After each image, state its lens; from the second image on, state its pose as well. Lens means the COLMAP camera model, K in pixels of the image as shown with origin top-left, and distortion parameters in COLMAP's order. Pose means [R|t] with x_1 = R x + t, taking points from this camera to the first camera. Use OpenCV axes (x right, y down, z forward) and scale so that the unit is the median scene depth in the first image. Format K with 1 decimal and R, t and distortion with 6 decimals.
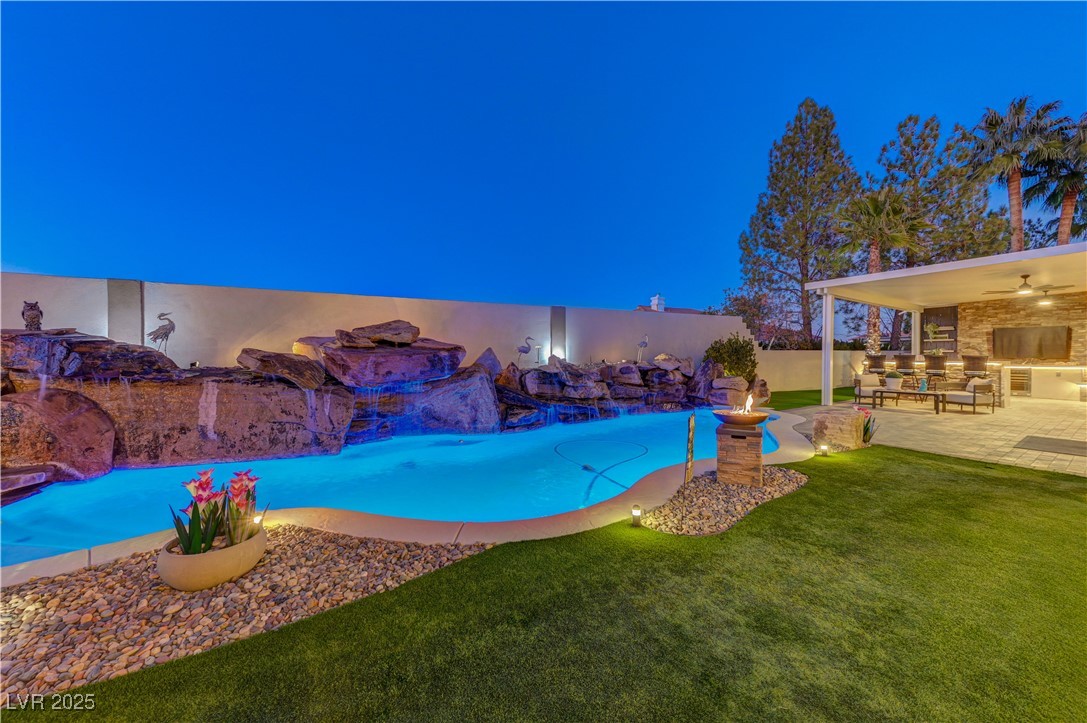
lens RADIAL K [[420.8, 0, 545.4], [0, 420.8, 363.1], [0, 0, 1]] dist [0.024399, 0.000730]
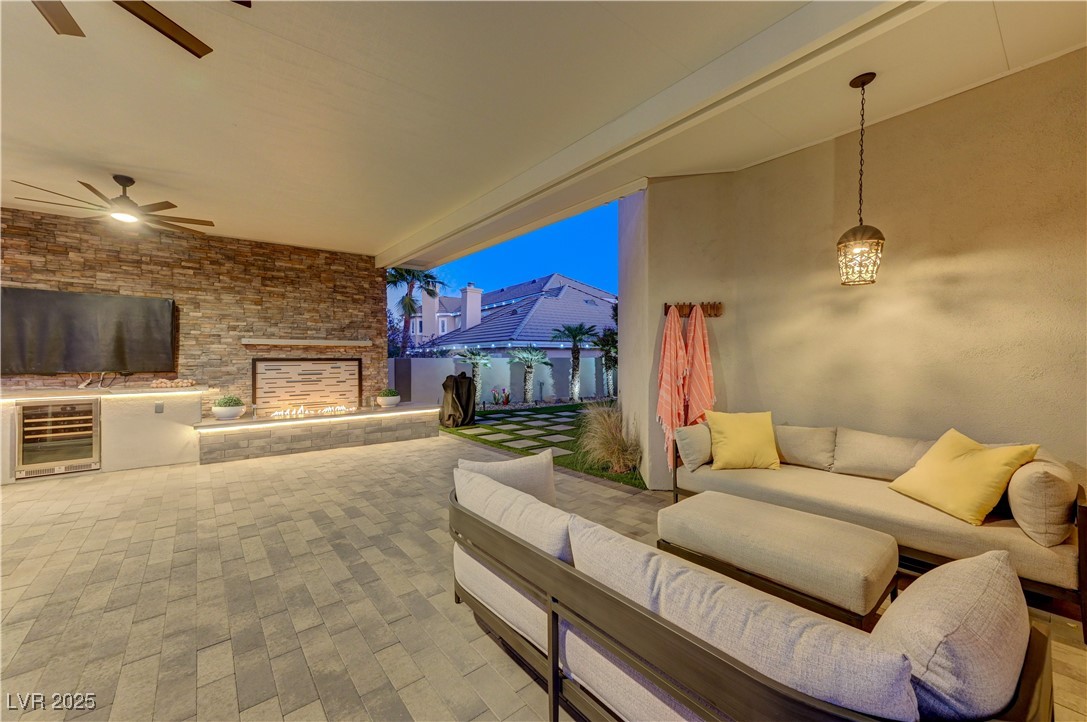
lens RADIAL K [[420.8, 0, 545.4], [0, 420.8, 362.6], [0, 0, 1]] dist [0.024399, 0.000730]
pose [[-0.050034, -0.011019, 0.998687, 0.714385], [0.019984, 0.999728, 0.012031, -0.017249], [-0.998548, 0.020559, -0.049801, 0.621196]]
